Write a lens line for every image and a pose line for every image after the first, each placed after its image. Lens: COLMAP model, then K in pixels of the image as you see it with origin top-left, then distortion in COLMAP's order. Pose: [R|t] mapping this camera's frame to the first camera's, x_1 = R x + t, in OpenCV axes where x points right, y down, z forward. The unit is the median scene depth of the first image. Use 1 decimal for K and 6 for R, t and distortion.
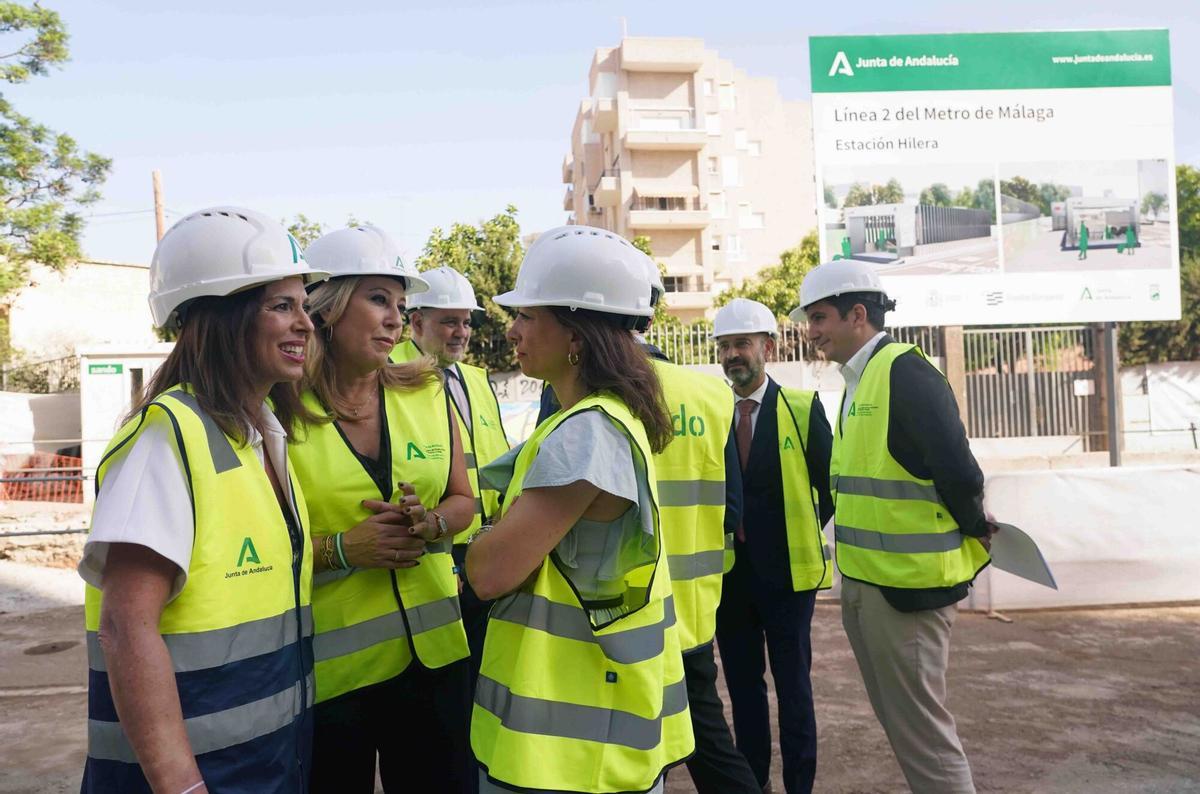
lens RADIAL K [[845.0, 0, 598.4], [0, 845.0, 414.4], [0, 0, 1]] dist [-0.048127, 0.034214]
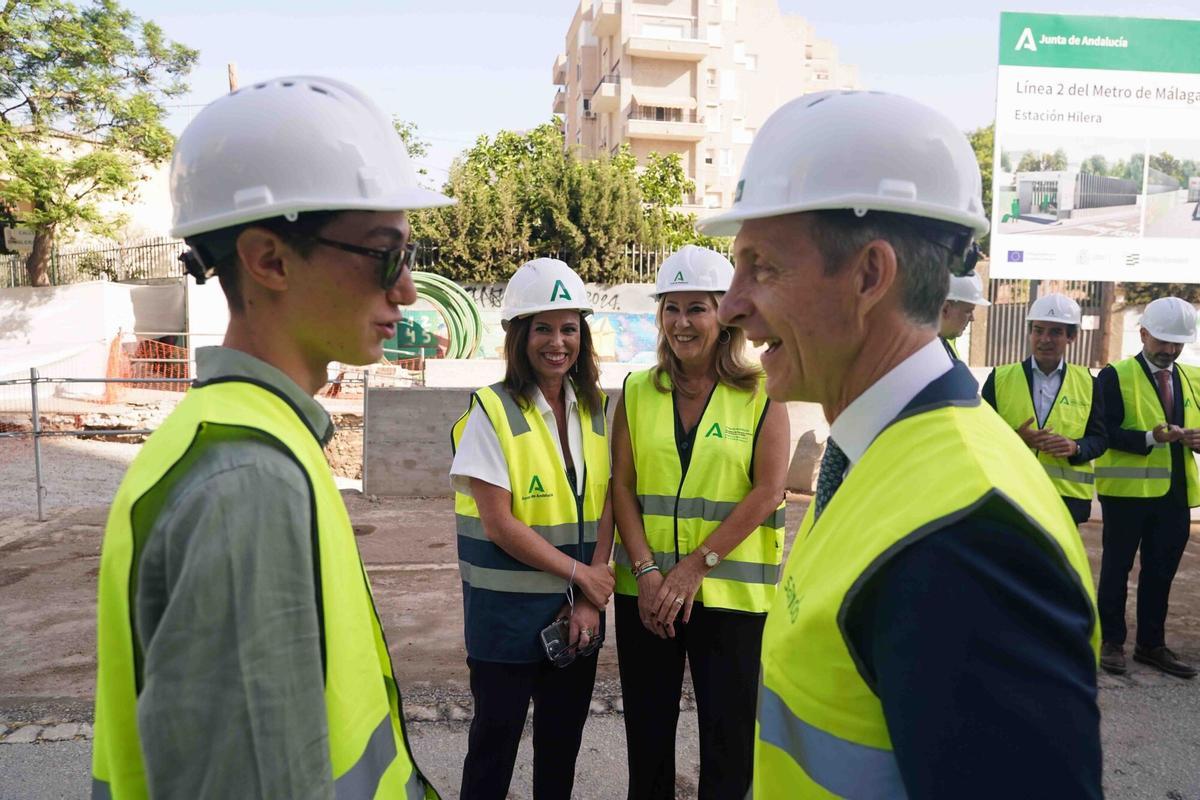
lens RADIAL K [[815.0, 0, 602.9], [0, 815.0, 418.2], [0, 0, 1]] dist [-0.027412, 0.018973]
pose [[0.997121, 0.036924, 0.066231, -0.329007], [-0.044887, 0.991379, 0.123096, -0.023946], [-0.061115, -0.125715, 0.990182, -0.100075]]
